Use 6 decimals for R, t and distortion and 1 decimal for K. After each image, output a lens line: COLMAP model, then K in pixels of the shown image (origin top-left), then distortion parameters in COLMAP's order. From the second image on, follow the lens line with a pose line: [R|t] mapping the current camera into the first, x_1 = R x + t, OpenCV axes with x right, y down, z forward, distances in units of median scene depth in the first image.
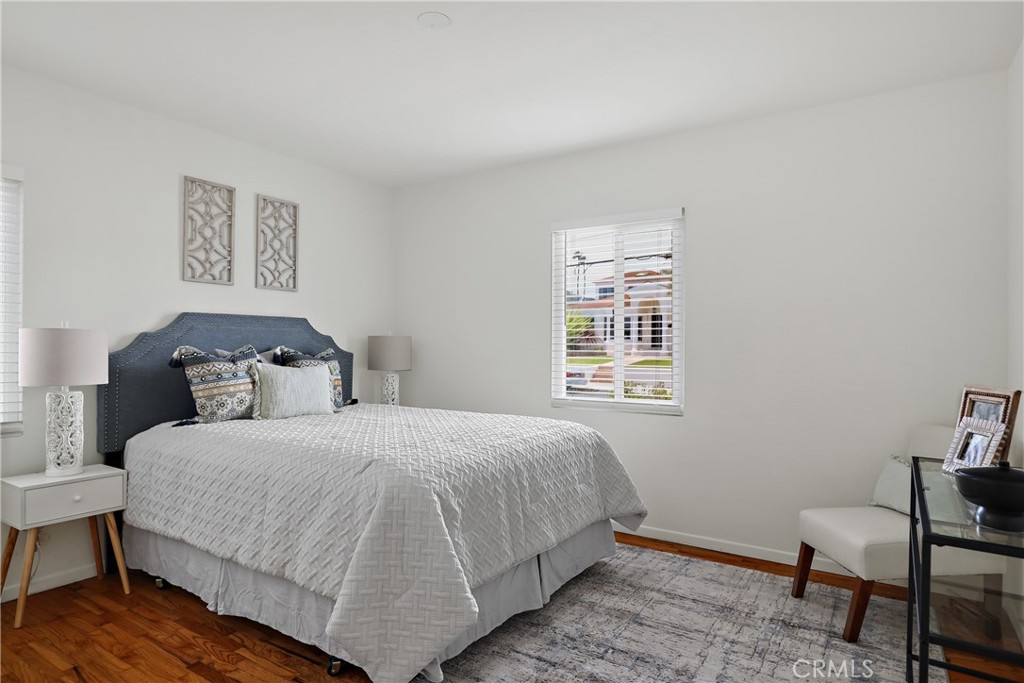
lens RADIAL K [[579.1, 0, 518.2], [0, 579.1, 344.9], [0, 0, 1]] dist [0.004693, -0.000491]
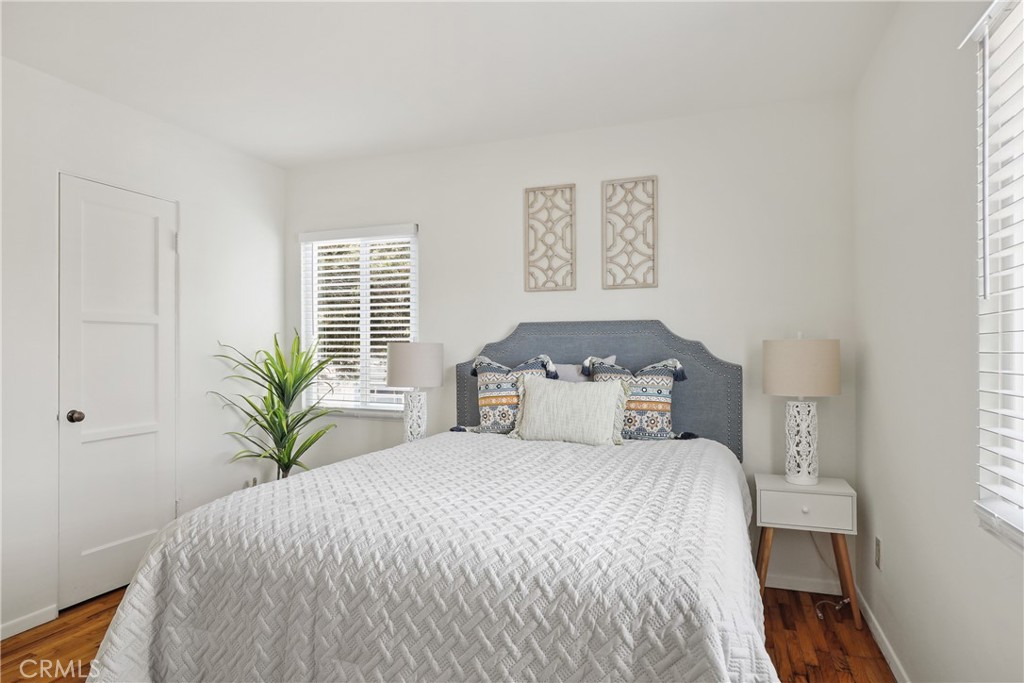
lens RADIAL K [[606.7, 0, 511.8], [0, 606.7, 344.2], [0, 0, 1]] dist [0.059277, 0.000010]
pose [[0.241607, -0.021394, -0.970138, 0.432014], [0.003581, 0.999770, -0.021156, 0.003399], [0.970368, 0.001637, 0.241628, 0.698049]]
